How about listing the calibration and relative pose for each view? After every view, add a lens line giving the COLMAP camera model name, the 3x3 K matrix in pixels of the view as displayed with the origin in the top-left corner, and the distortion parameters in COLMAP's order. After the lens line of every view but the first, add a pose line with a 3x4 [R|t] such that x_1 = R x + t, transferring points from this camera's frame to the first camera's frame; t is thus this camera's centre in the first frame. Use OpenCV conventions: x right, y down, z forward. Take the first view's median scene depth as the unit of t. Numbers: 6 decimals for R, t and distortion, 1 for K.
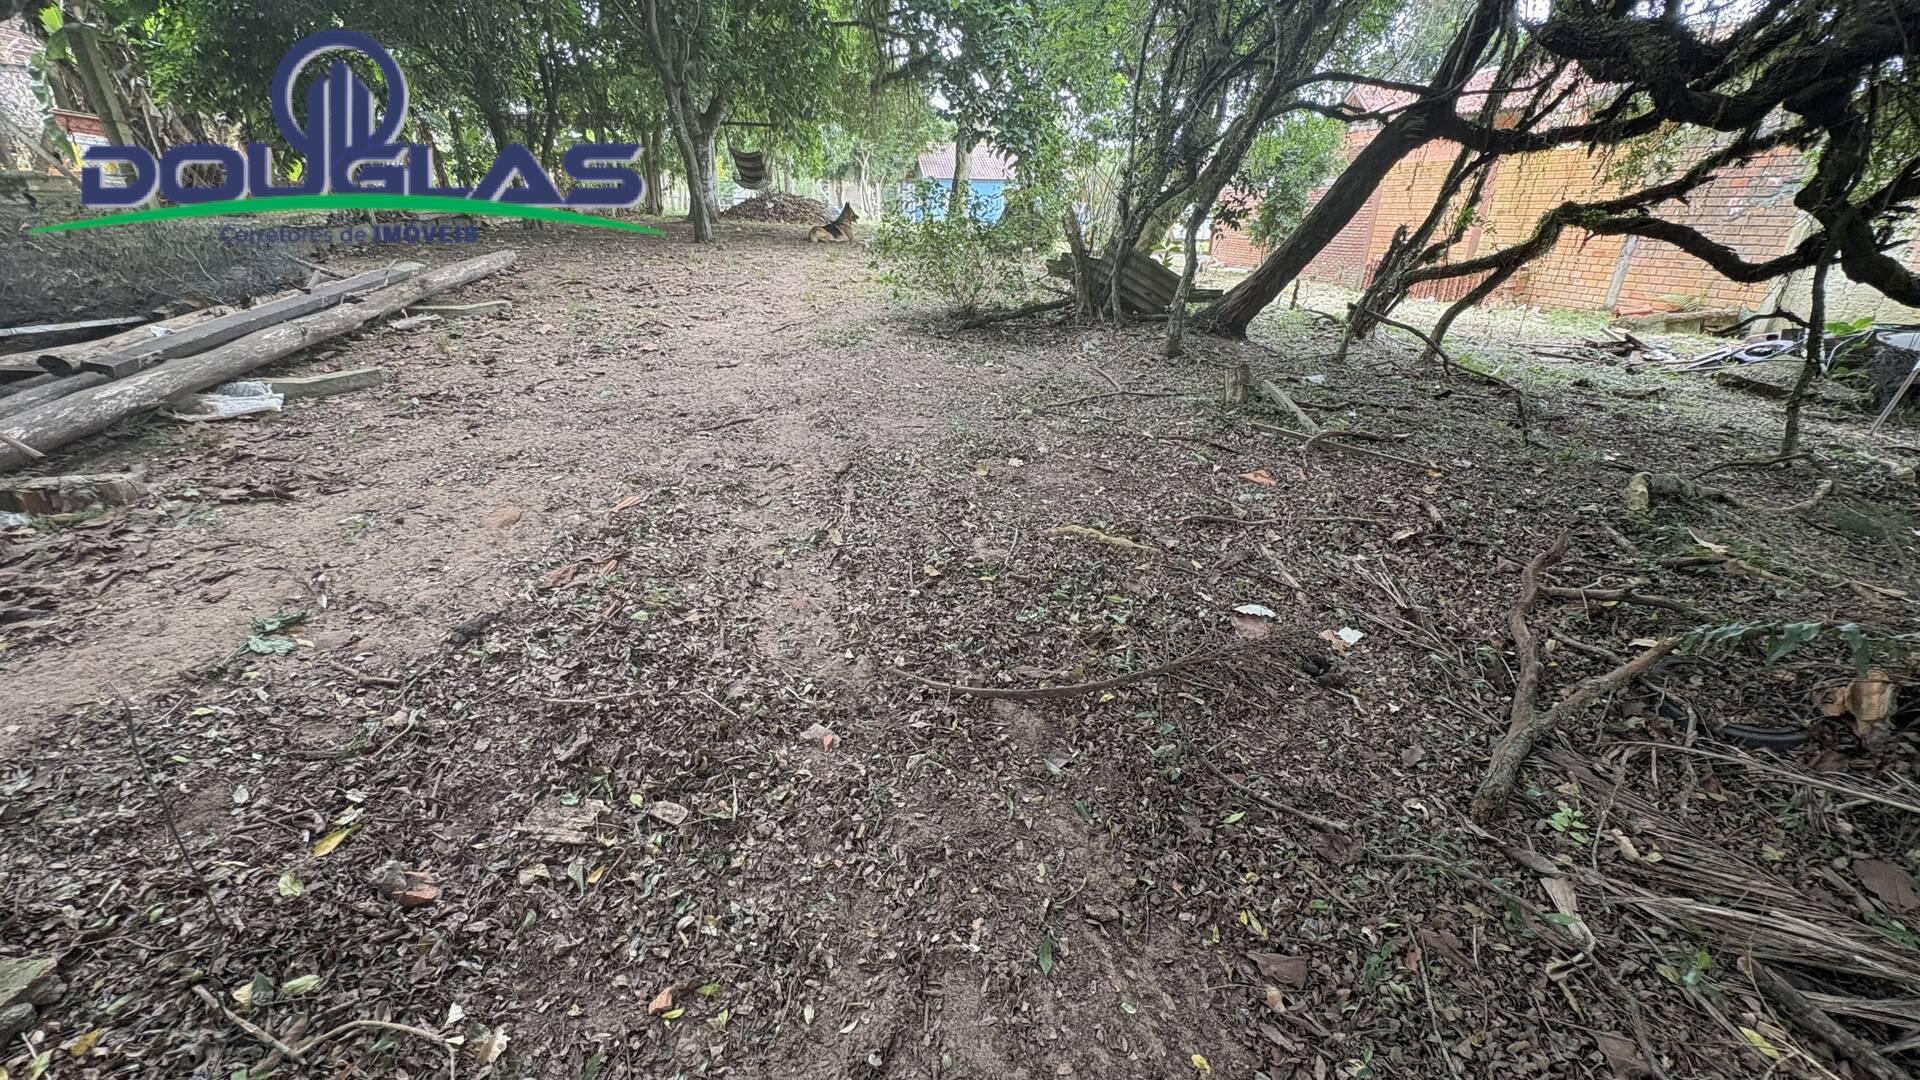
lens RADIAL K [[764.4, 0, 962.3], [0, 764.4, 542.8], [0, 0, 1]] dist [0.002385, -0.000556]
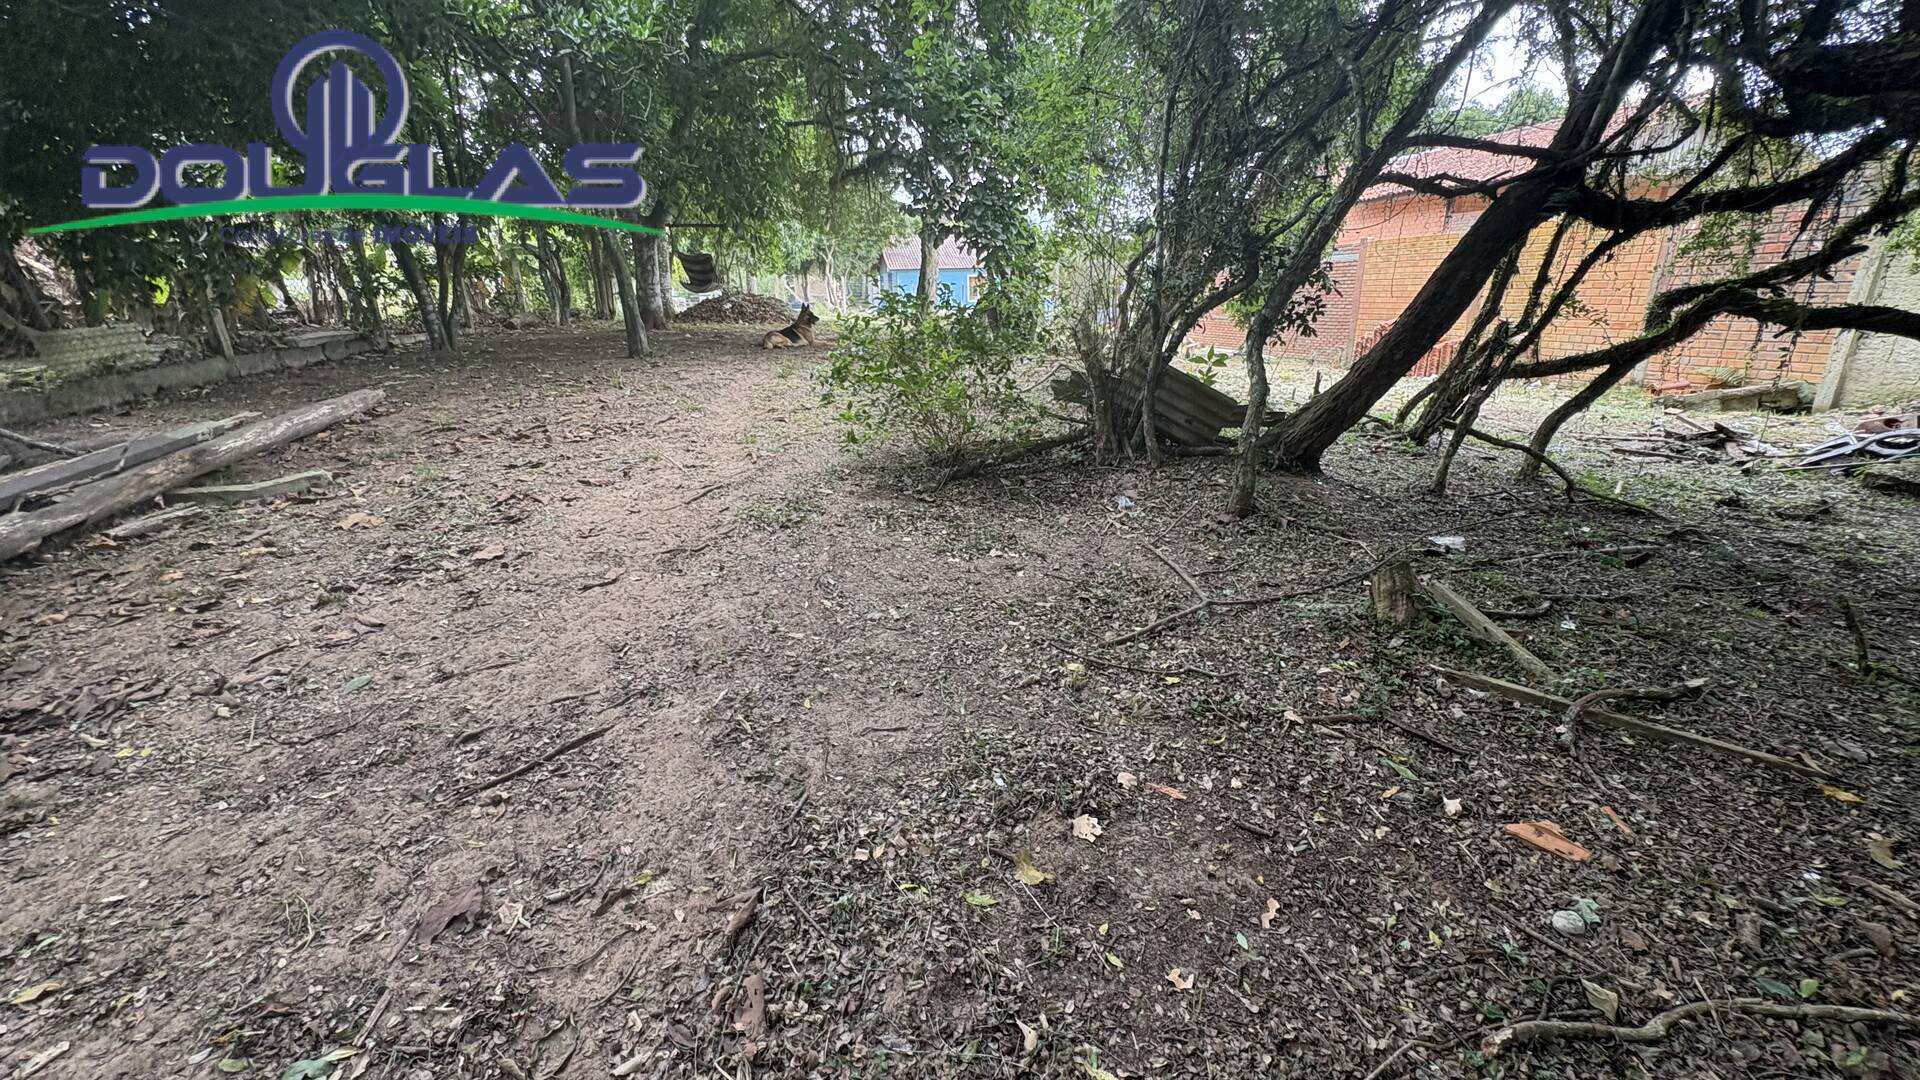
lens RADIAL K [[764.4, 0, 954.1], [0, 764.4, 537.3], [0, 0, 1]] dist [0.002385, -0.000556]
pose [[0.998748, -0.044817, 0.022208, -0.010710], [0.046883, 0.993531, -0.103434, -0.113035], [-0.017429, 0.104346, 0.994388, 0.203842]]
